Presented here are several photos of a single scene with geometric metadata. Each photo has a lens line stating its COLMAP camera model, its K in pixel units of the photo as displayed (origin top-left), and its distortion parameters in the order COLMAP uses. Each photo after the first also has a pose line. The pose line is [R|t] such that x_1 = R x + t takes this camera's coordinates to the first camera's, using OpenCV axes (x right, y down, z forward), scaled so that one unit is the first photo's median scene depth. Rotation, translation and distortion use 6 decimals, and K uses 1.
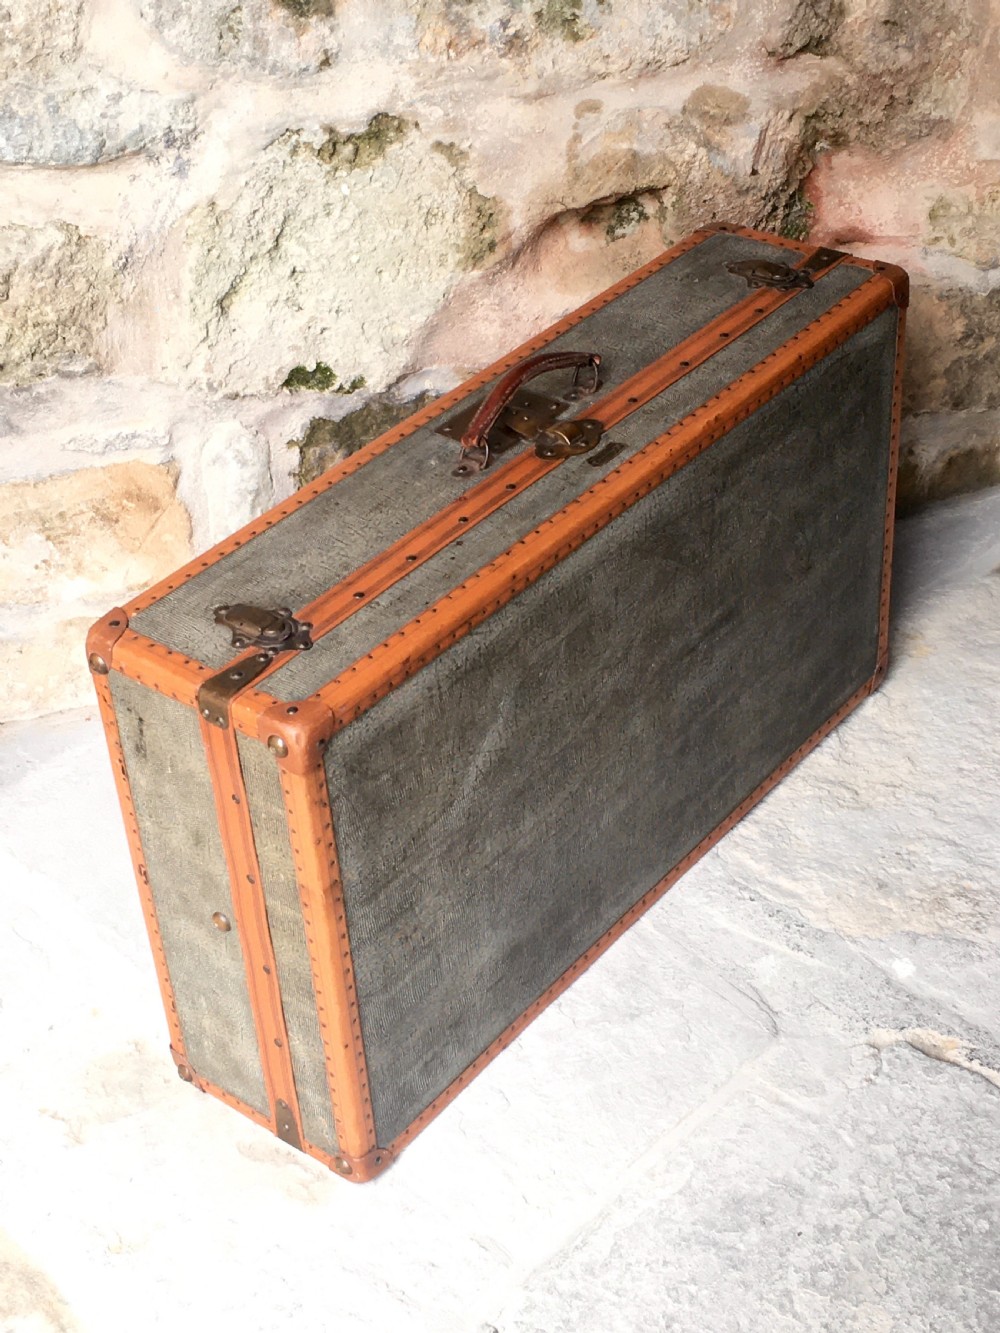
lens RADIAL K [[2115.0, 0, 513.6], [0, 2115.0, 668.0], [0, 0, 1]] dist [0.065246, 0.000000]
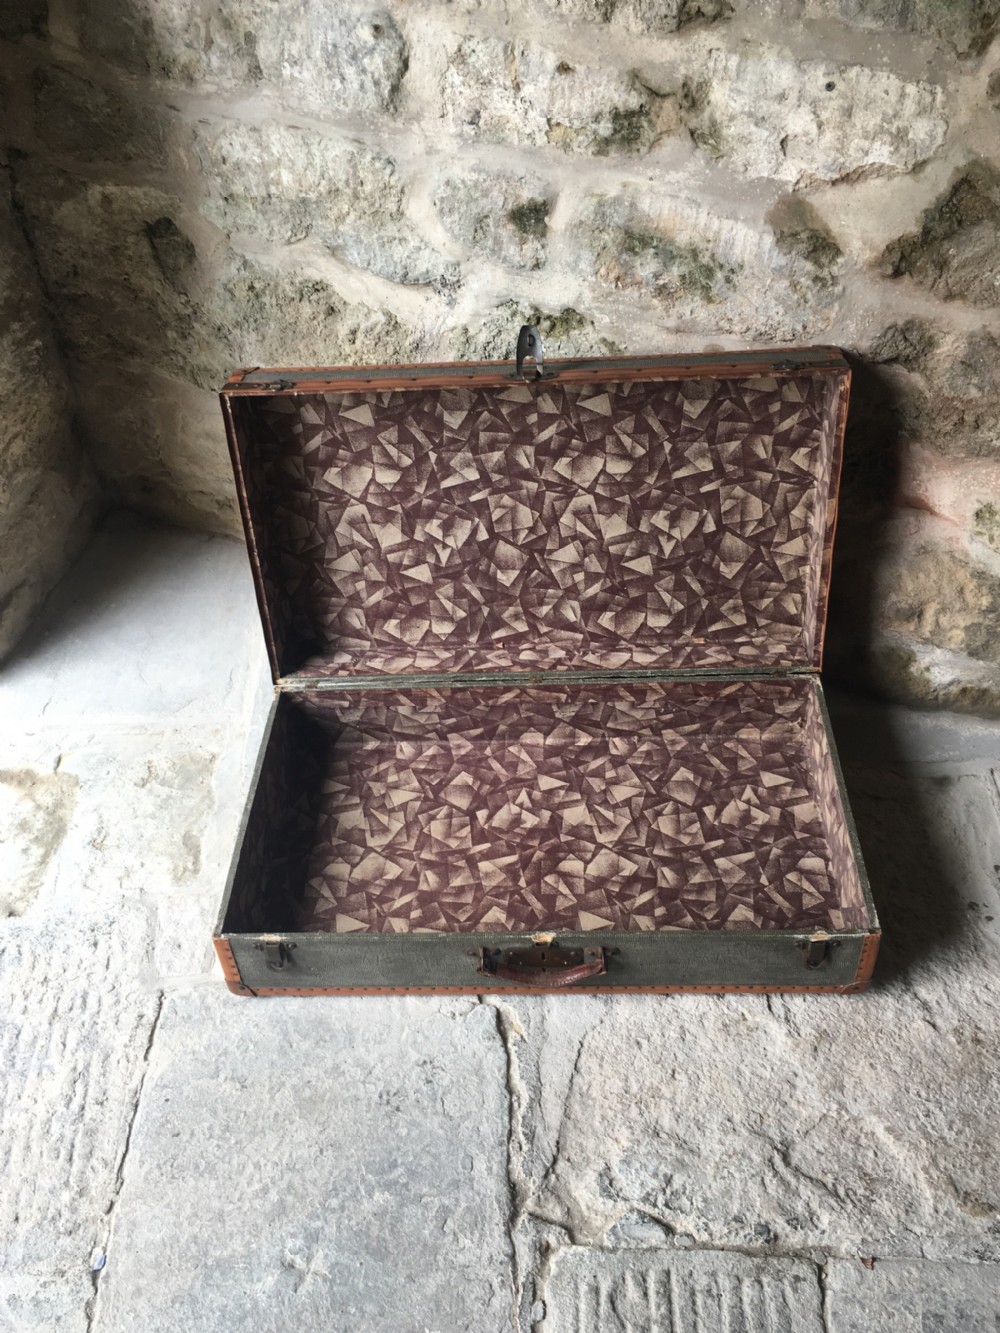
lens RADIAL K [[1232.4, 0, 505.7], [0, 1232.4, 672.3], [0, 0, 1]] dist [0.044379, 0.000000]
pose [[0.725342, 0.468174, -0.504670, 0.464672], [-0.387165, 0.883625, 0.263267, -0.242281], [0.569194, 0.004432, 0.822191, 0.244559]]
